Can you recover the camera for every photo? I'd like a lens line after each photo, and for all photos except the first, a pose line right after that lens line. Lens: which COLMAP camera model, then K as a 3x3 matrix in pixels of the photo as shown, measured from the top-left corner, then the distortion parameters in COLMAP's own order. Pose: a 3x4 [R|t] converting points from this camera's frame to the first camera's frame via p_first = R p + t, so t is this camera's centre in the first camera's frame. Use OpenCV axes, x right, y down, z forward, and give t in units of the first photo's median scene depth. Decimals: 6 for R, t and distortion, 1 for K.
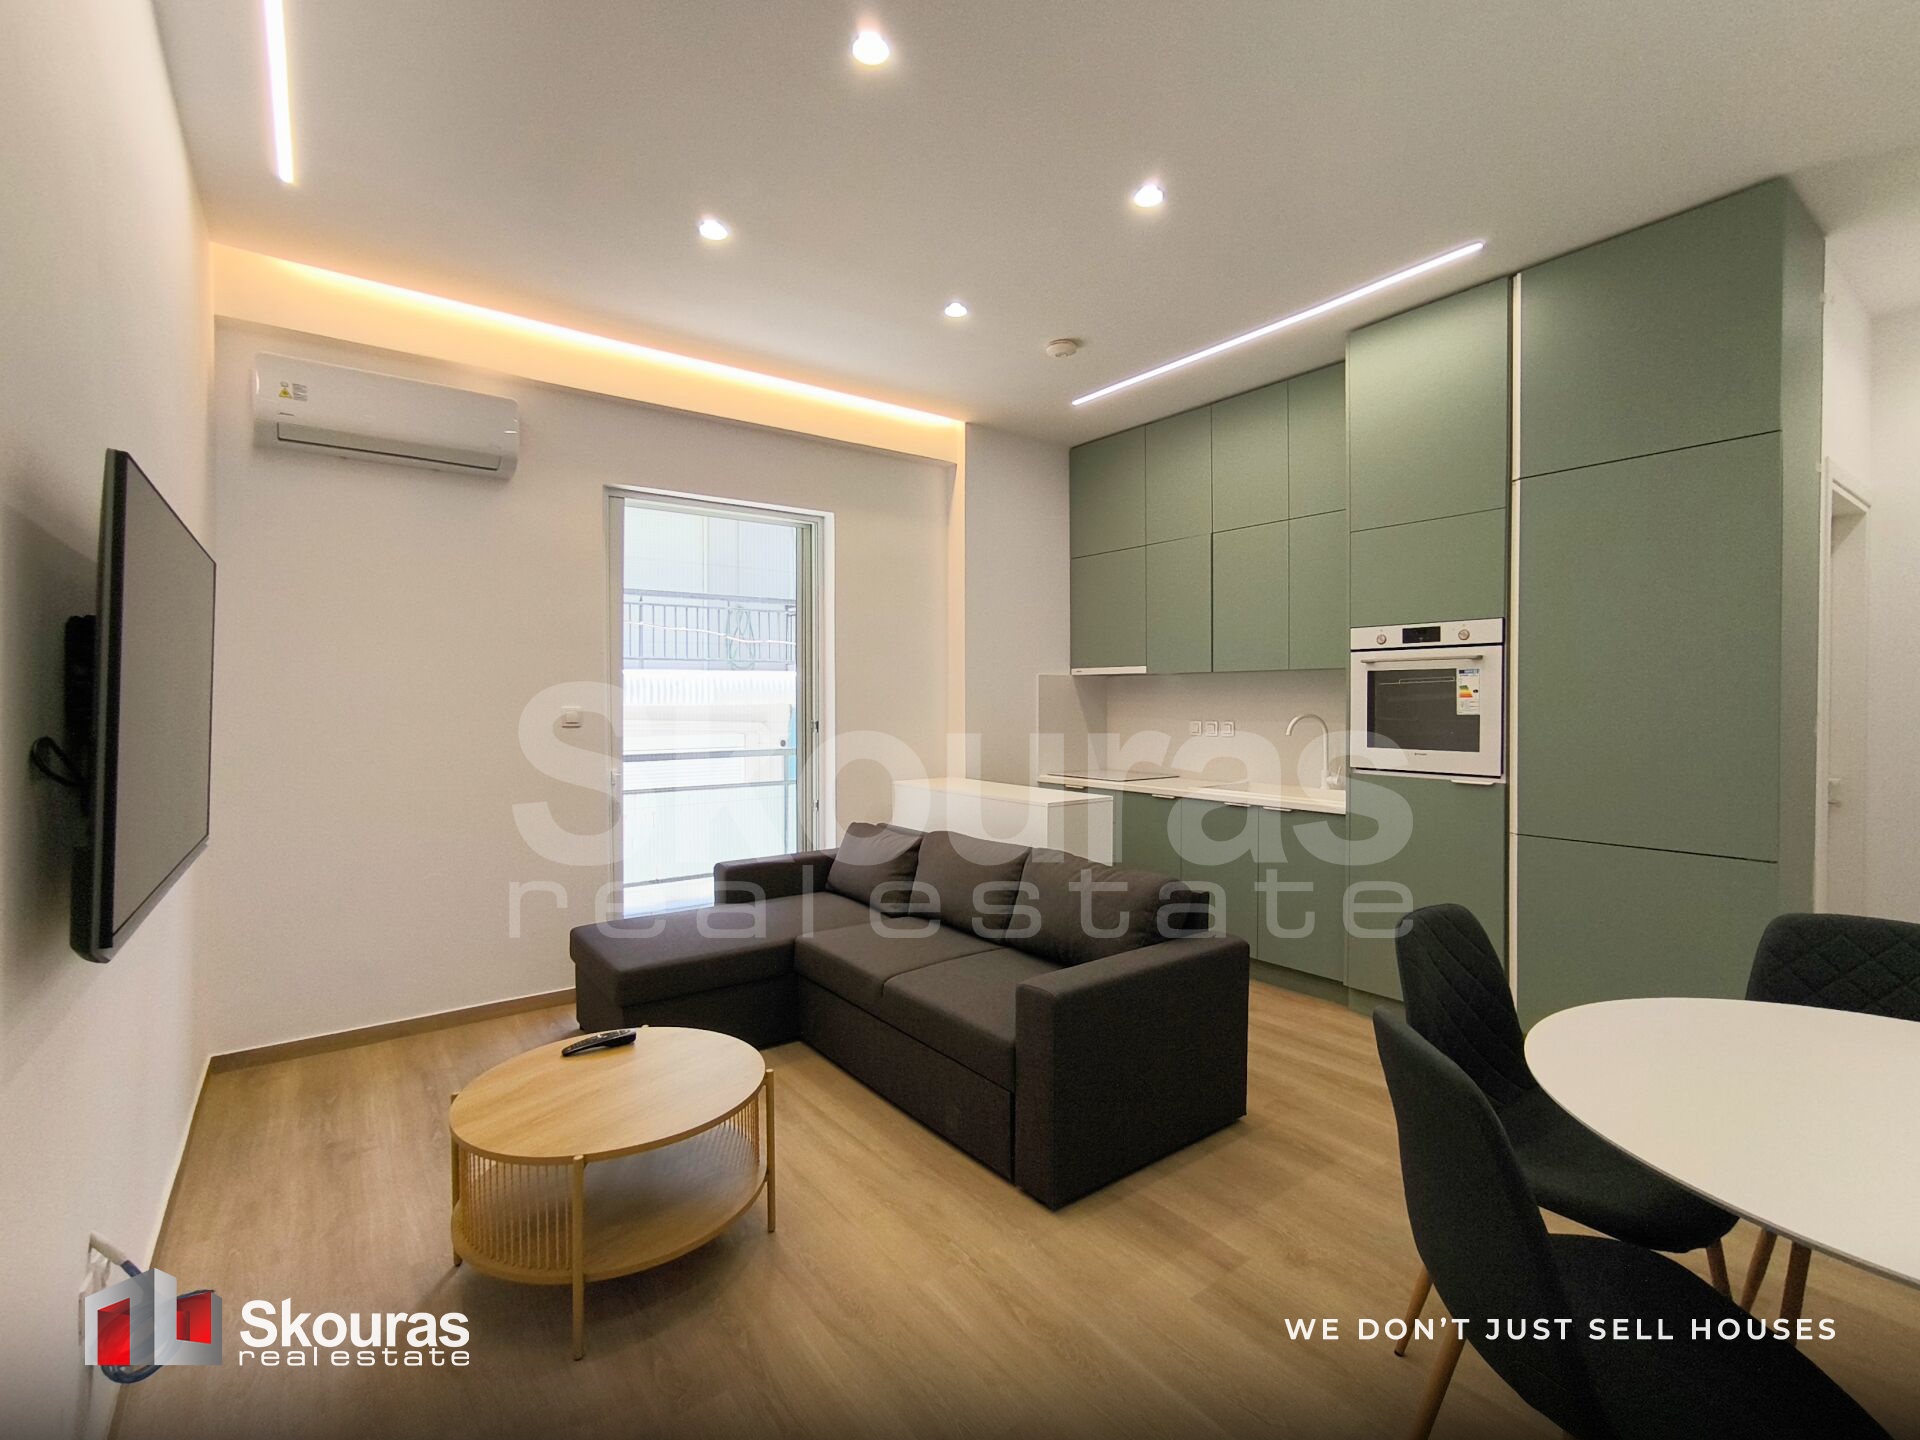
lens RADIAL K [[875.9, 0, 973.7], [0, 875.9, 709.5], [0, 0, 1]] dist [-0.004725, 0.000657]
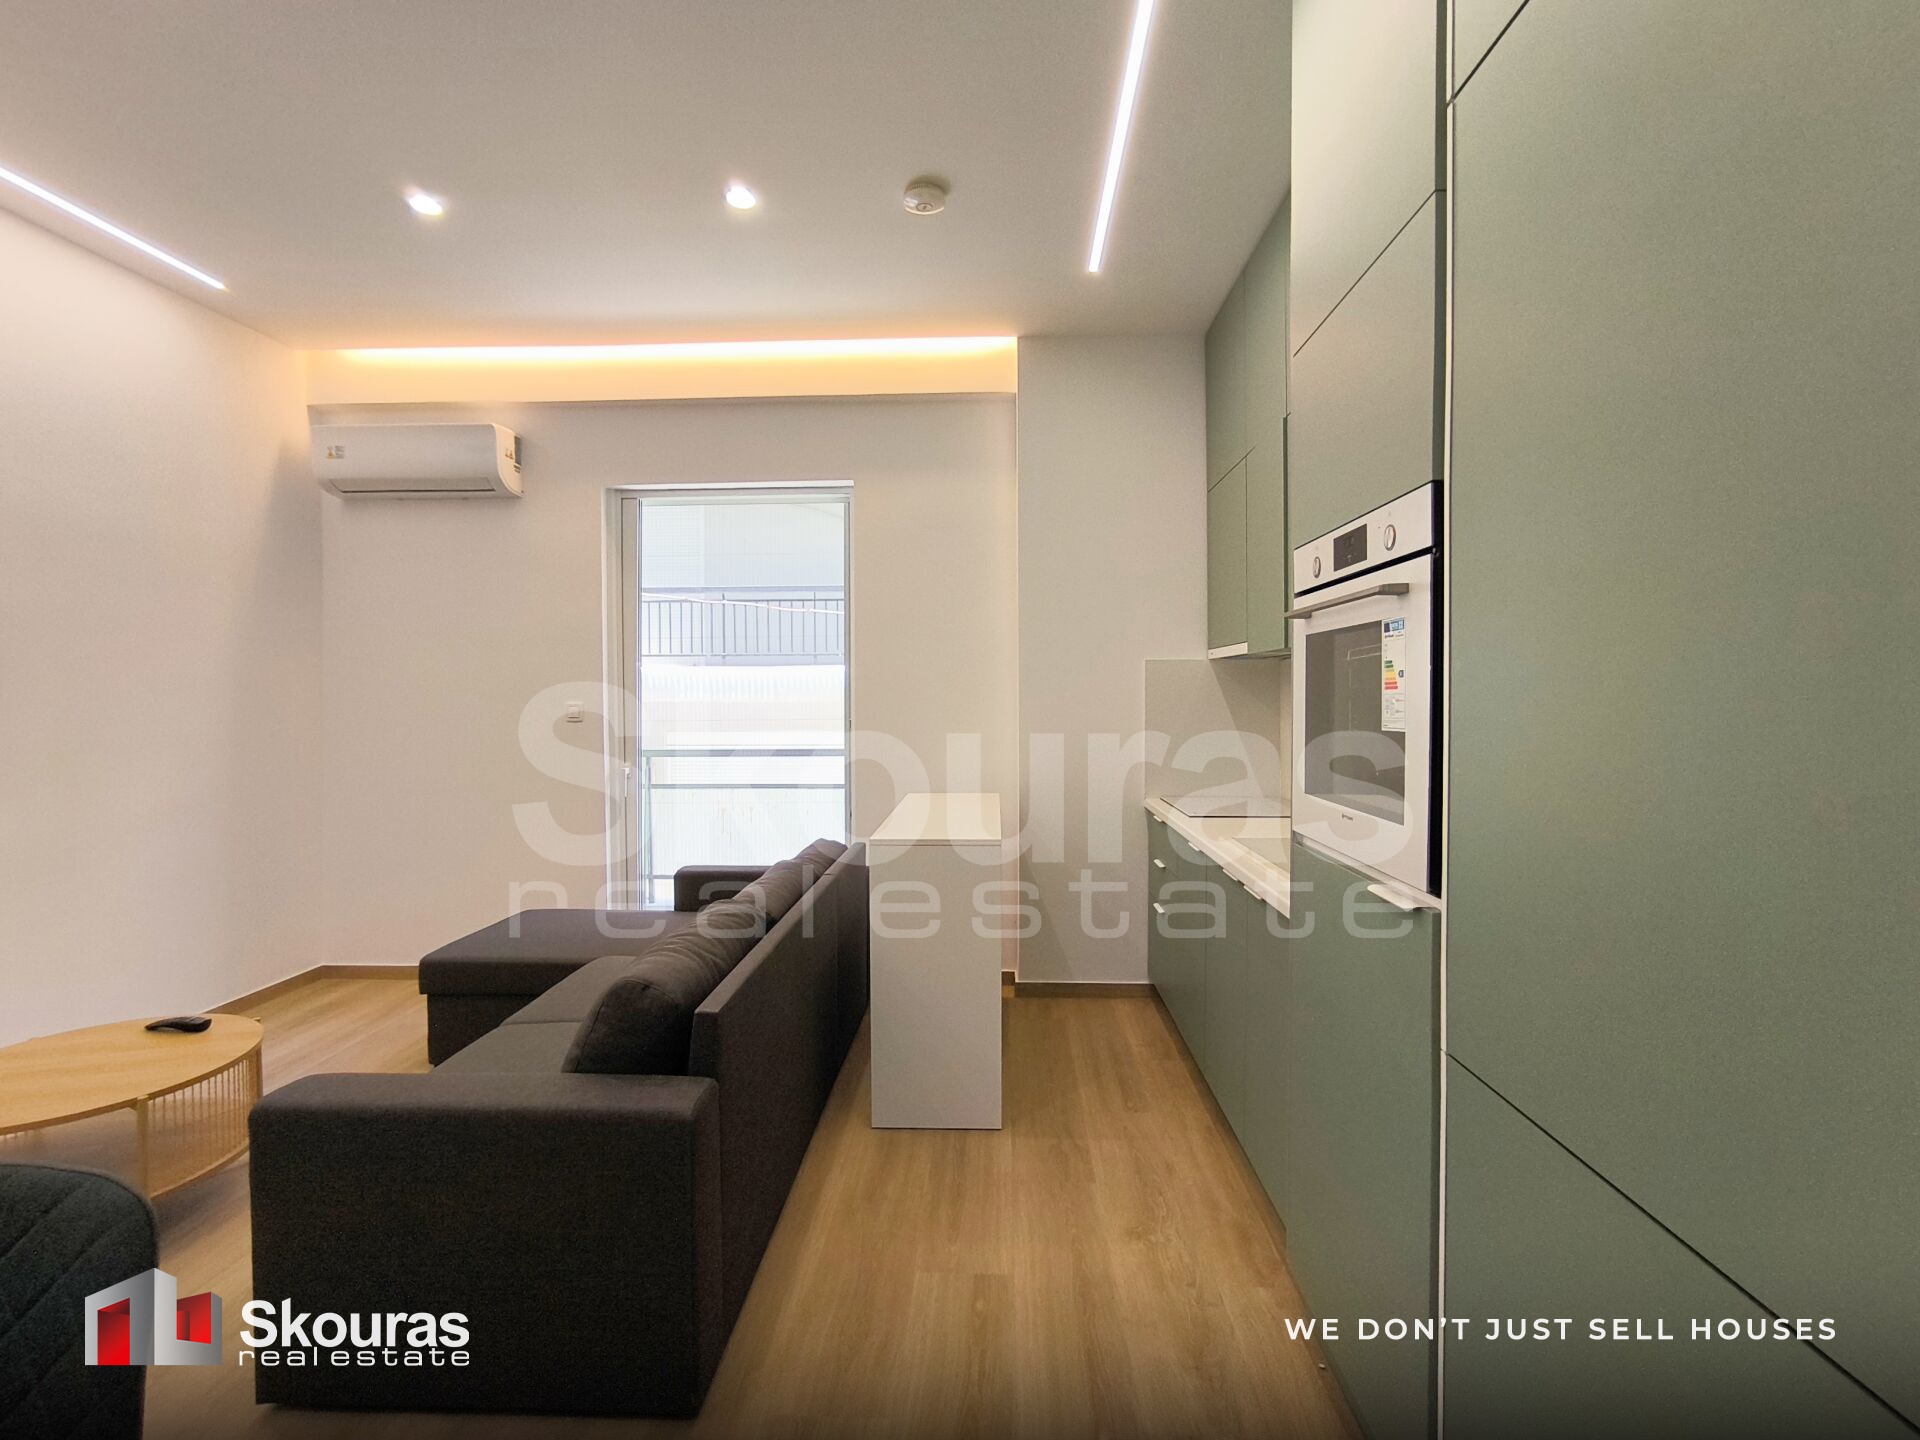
lens RADIAL K [[875.9, 0, 962.8], [0, 875.9, 719.9], [0, 0, 1]] dist [-0.004725, 0.000657]
pose [[0.777244, 0.014678, -0.629028, 0.613973], [-0.002587, 0.999794, 0.020133, -0.005999], [0.629194, -0.014021, 0.777122, 0.499413]]
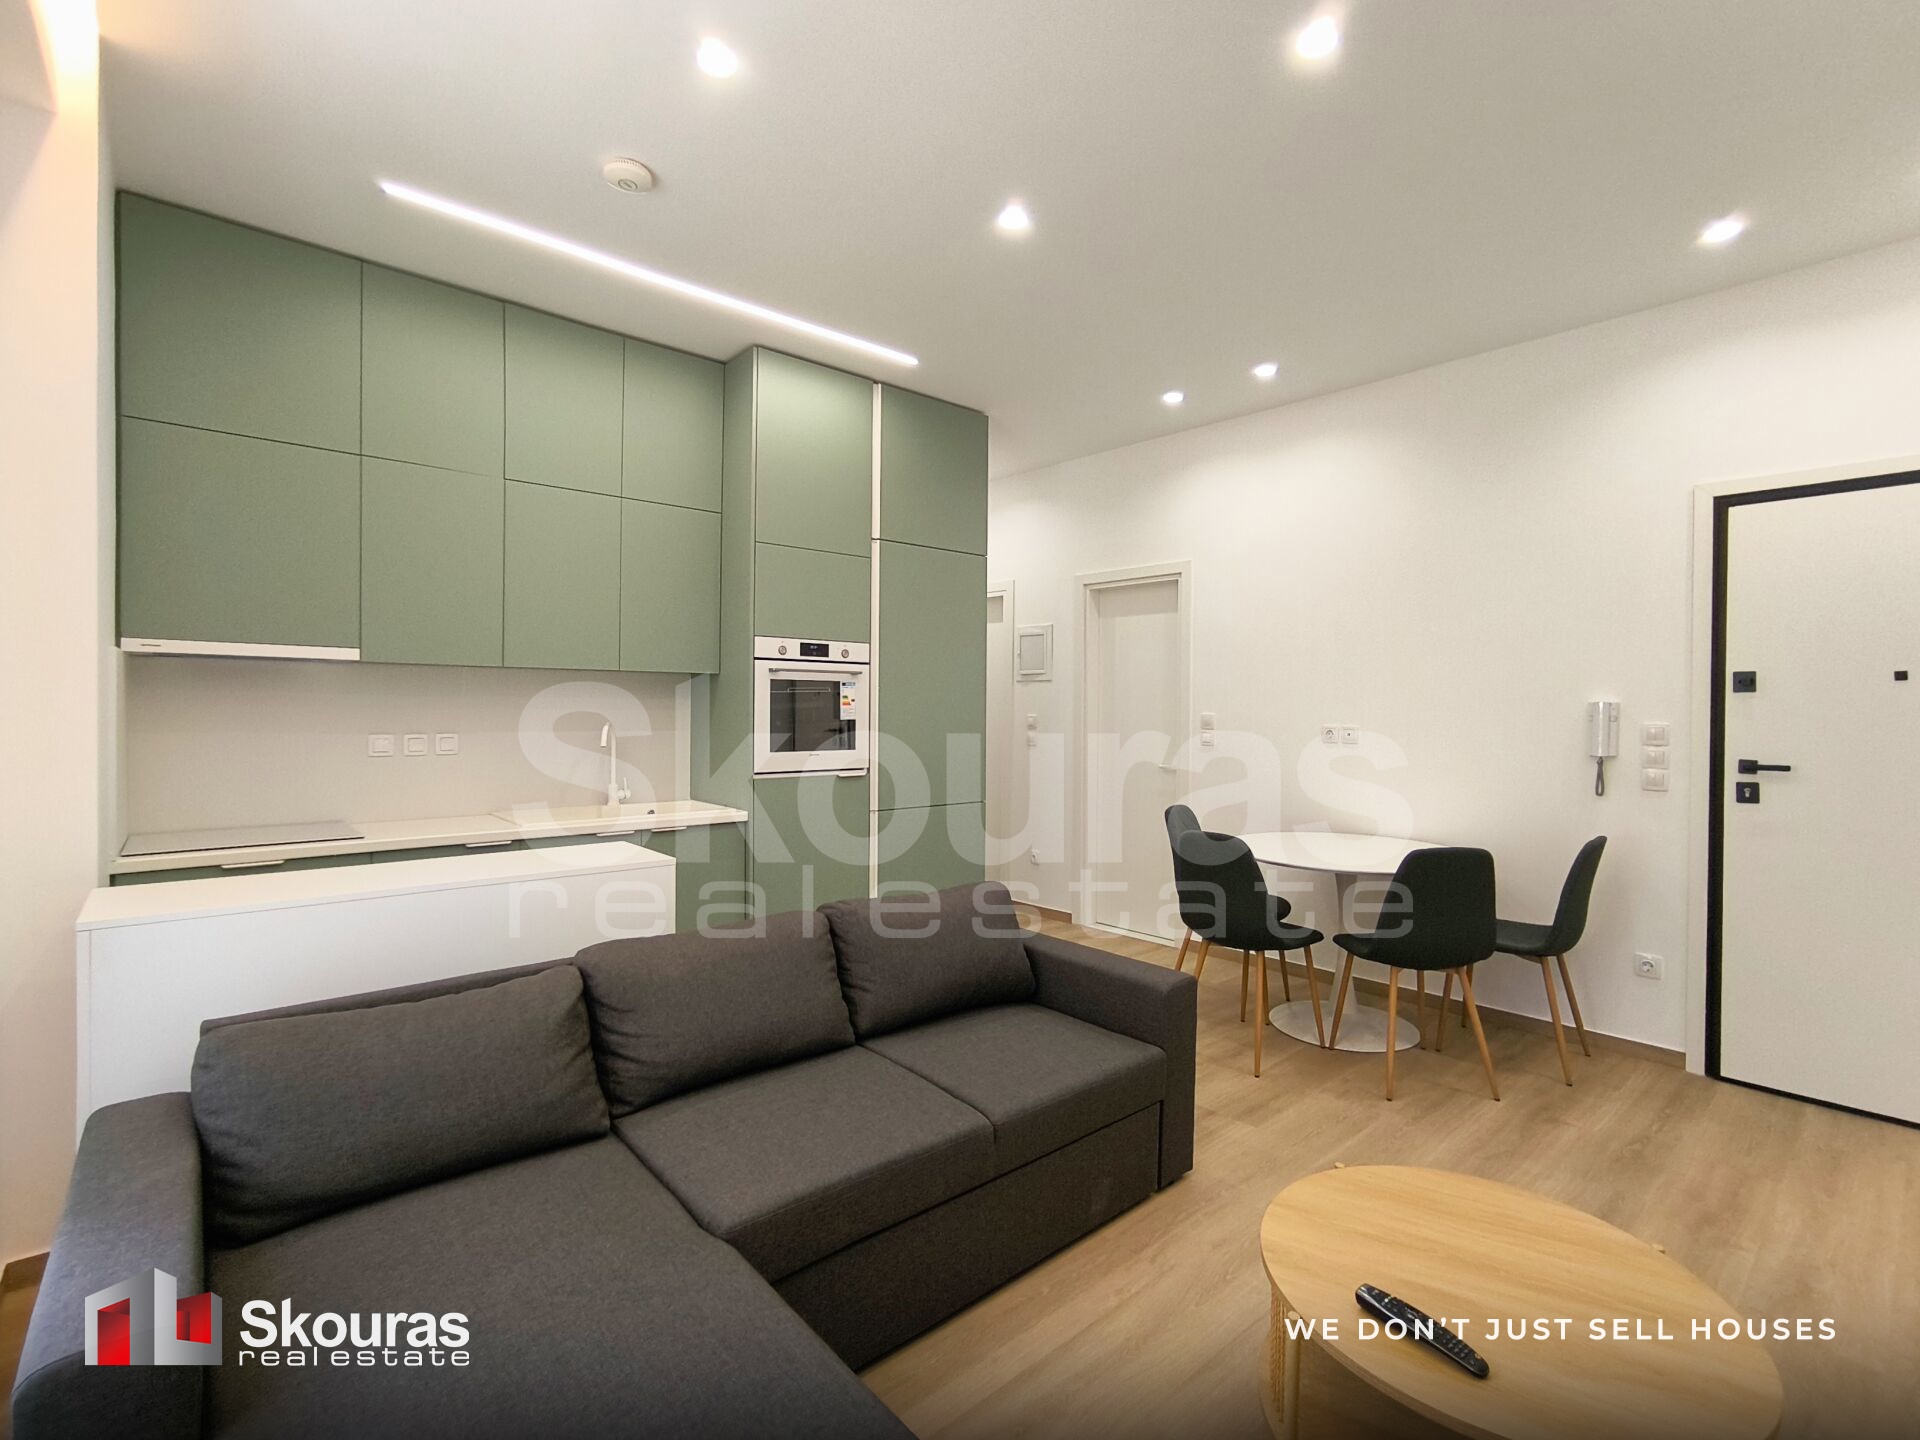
lens RADIAL K [[875.9, 0, 967.4], [0, 875.9, 709.3], [0, 0, 1]] dist [-0.004725, 0.000657]
pose [[-0.066899, -0.001959, 0.997758, -0.615809], [0.003032, 0.999993, 0.002167, -0.009396], [-0.997755, 0.003171, -0.066893, 0.840091]]
